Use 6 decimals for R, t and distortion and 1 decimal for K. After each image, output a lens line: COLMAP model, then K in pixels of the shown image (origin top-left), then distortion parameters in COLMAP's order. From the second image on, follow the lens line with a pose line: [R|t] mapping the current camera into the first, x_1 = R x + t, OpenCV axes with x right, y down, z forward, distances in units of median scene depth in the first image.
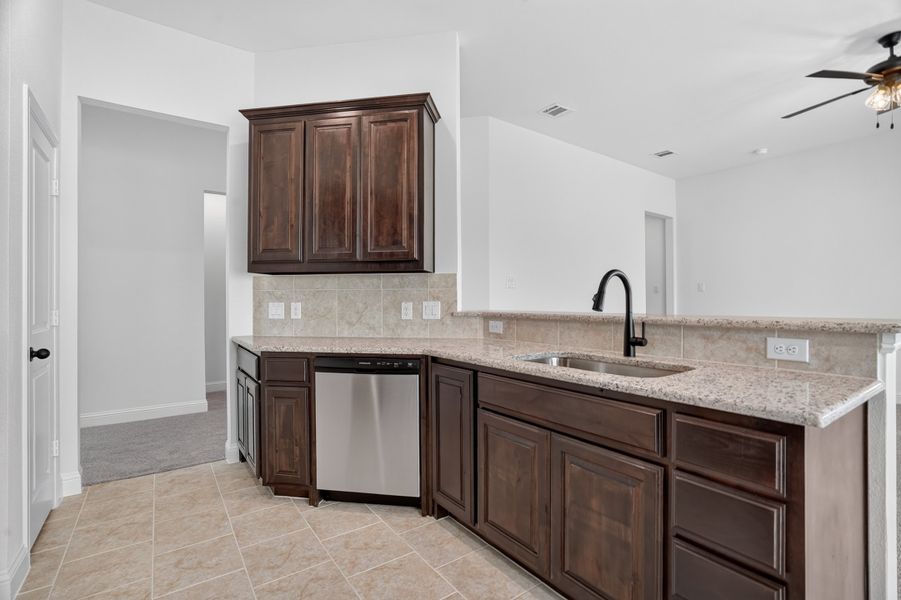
lens RADIAL K [[422.5, 0, 449.9], [0, 422.5, 295.0], [0, 0, 1]] dist [-0.040631, 0.014122]
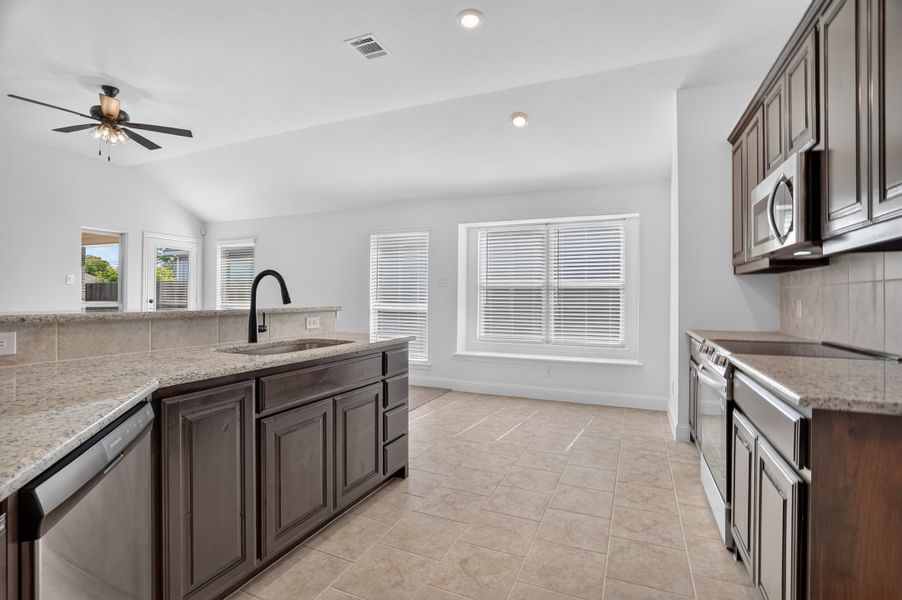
lens RADIAL K [[423.0, 0, 448.4], [0, 423.0, 297.3], [0, 0, 1]] dist [-0.040631, 0.014122]
pose [[-0.503177, -0.001726, 0.864181, -0.659885], [-0.016673, 0.999831, -0.007711, 0.014366], [-0.864022, -0.018288, -0.503121, 0.847629]]
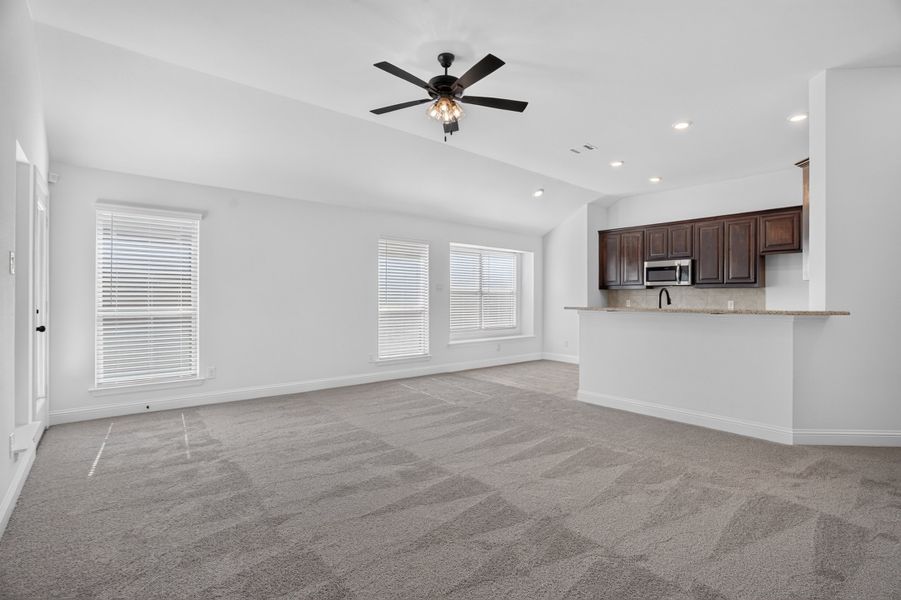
lens RADIAL K [[422.5, 0, 455.6], [0, 422.5, 296.8], [0, 0, 1]] dist [-0.040631, 0.014122]
pose [[-0.997477, -0.003707, -0.070894, 1.270063], [-0.002745, 0.999903, -0.013657, 0.016869], [0.070938, -0.013428, -0.997390, 2.409781]]
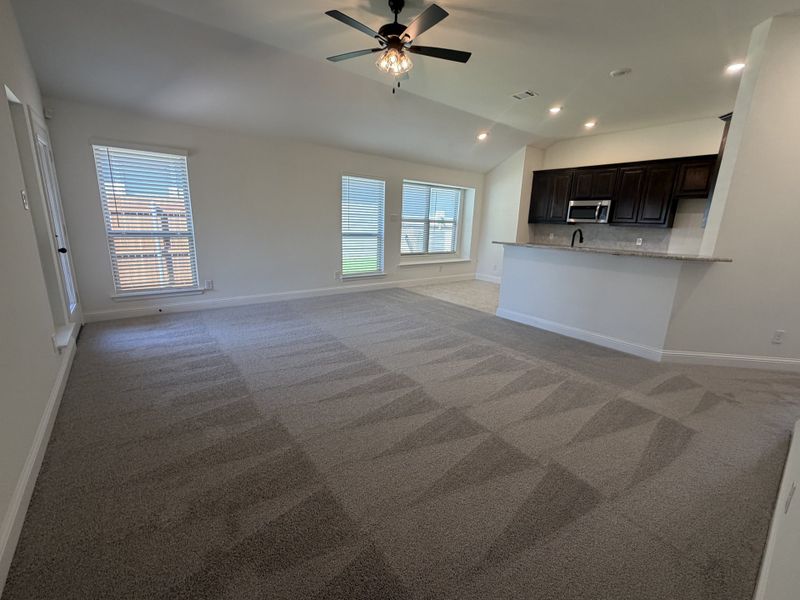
lens RADIAL K [[341.1, 0, 400.7], [0, 341.1, 301.1], [0, 0, 1]] dist [0.004178, 0.000400]
pose [[-0.998518, -0.026744, -0.047388, 1.237250], [-0.036334, 0.975982, 0.214798, -0.019436], [0.040505, 0.216201, -0.975508, 2.420849]]
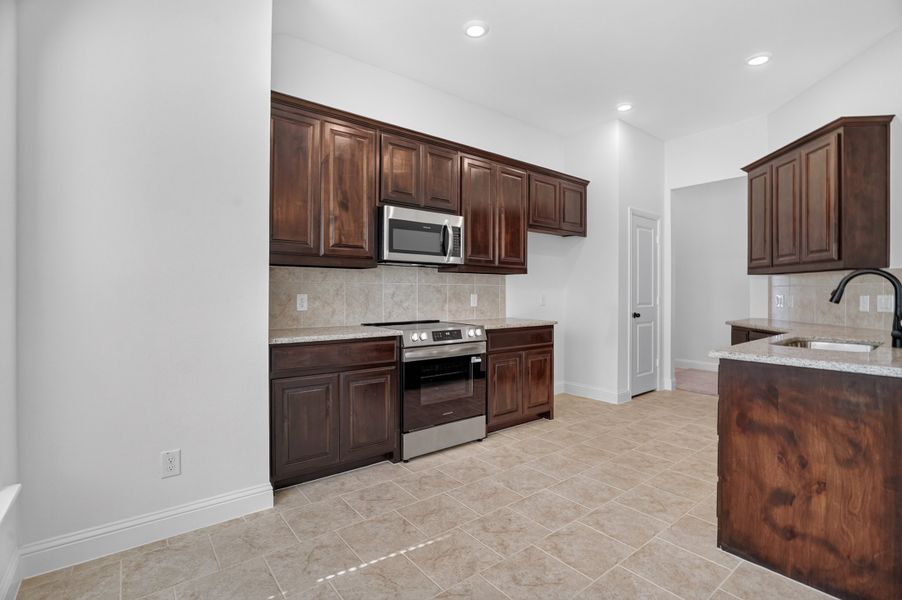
lens RADIAL K [[423.0, 0, 460.2], [0, 423.0, 290.9], [0, 0, 1]] dist [-0.040631, 0.014122]
pose [[0.056862, -0.001113, -0.998381, 1.062625], [0.009285, 0.999957, -0.000586, -0.005299], [0.998339, -0.009236, 0.056870, -0.128302]]
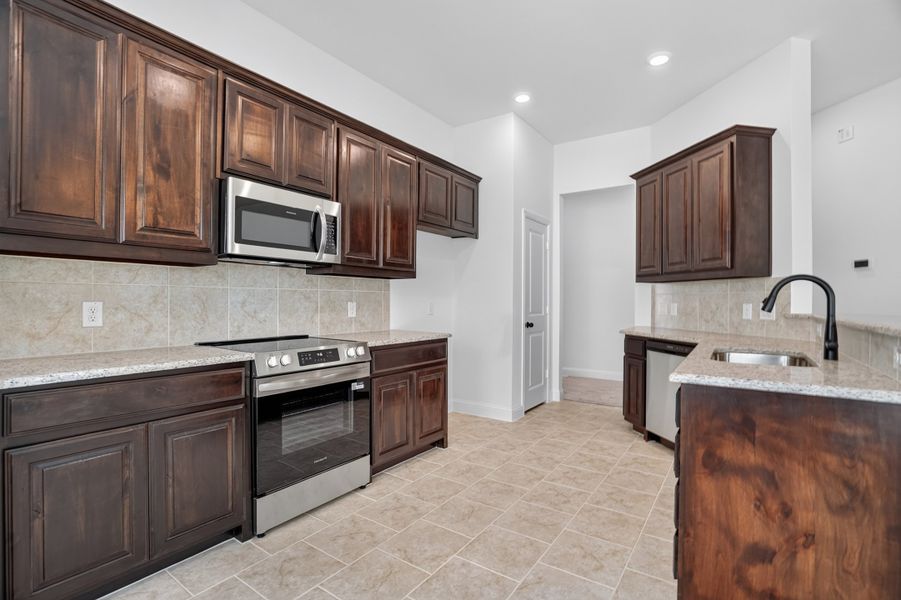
lens RADIAL K [[422.5, 0, 450.6], [0, 422.5, 299.3], [0, 0, 1]] dist [-0.040631, 0.014122]
pose [[0.330961, 0.000788, -0.943644, 0.792100], [0.005732, 0.999980, 0.002845, -0.003440], [0.943627, -0.006351, 0.330949, -0.130458]]
